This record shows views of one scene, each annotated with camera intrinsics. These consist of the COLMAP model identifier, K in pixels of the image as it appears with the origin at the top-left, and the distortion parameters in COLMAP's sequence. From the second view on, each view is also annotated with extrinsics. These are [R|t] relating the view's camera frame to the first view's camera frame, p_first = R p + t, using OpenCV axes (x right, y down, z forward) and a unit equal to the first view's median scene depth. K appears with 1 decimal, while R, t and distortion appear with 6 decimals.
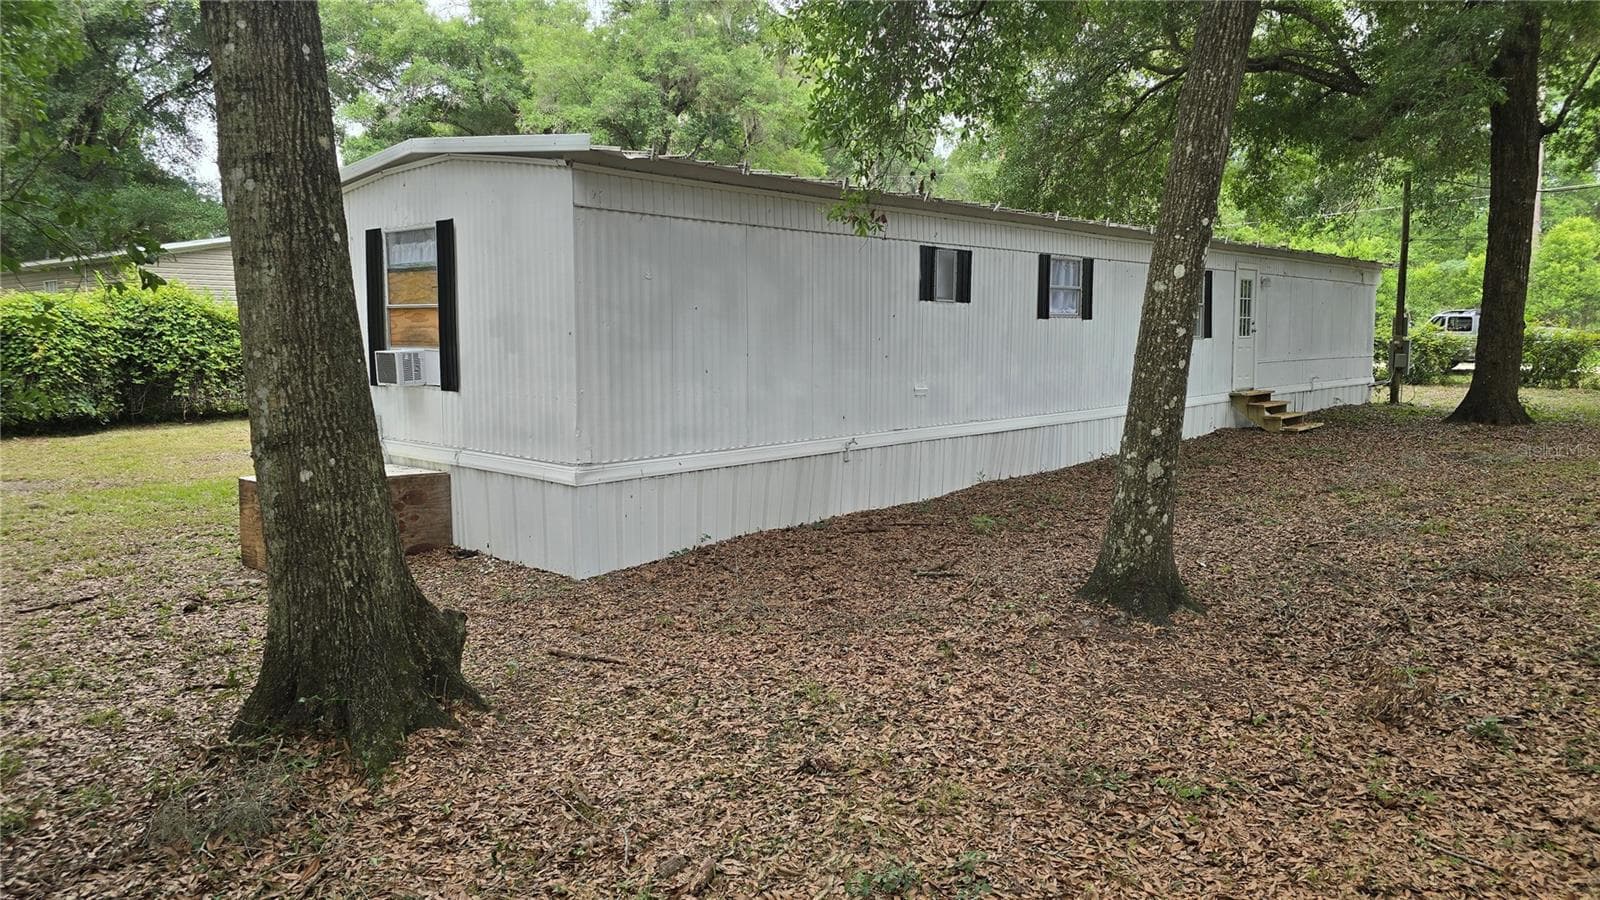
lens RADIAL K [[1066.9, 0, 806.7], [0, 1066.9, 437.6], [0, 0, 1]] dist [0.069111, -0.067578]
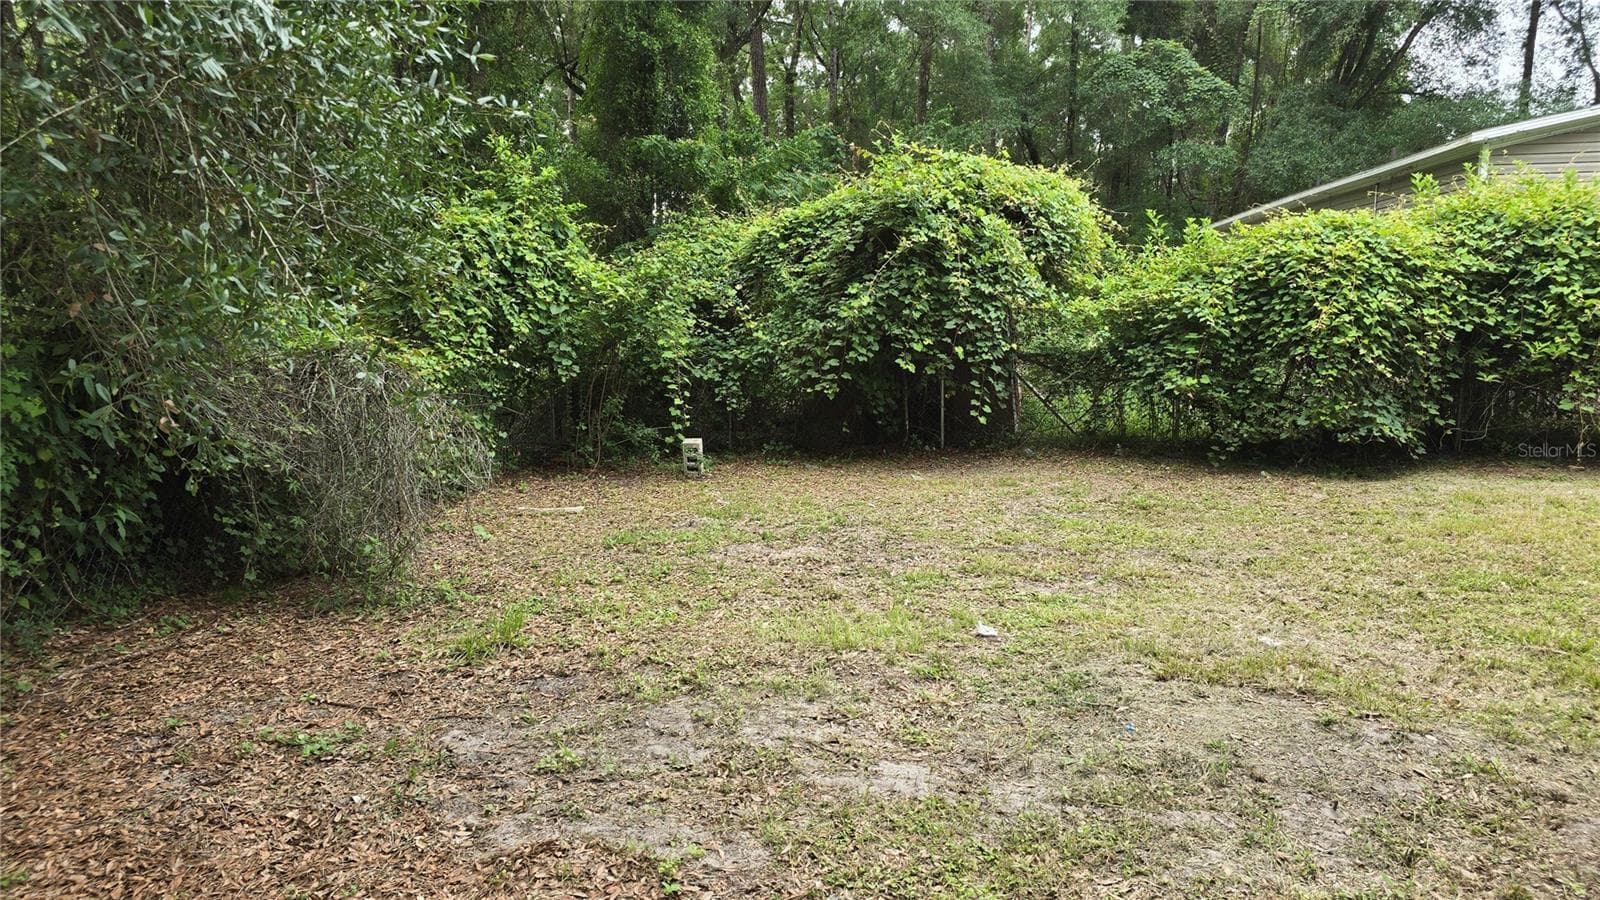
lens RADIAL K [[1066.9, 0, 806.7], [0, 1066.9, 437.6], [0, 0, 1]] dist [0.069111, -0.067578]
pose [[0.532058, 0.094971, -0.841365, -0.370670], [-0.071795, 0.995171, 0.066931, -0.036026], [0.843659, 0.024794, 0.536307, 0.480187]]
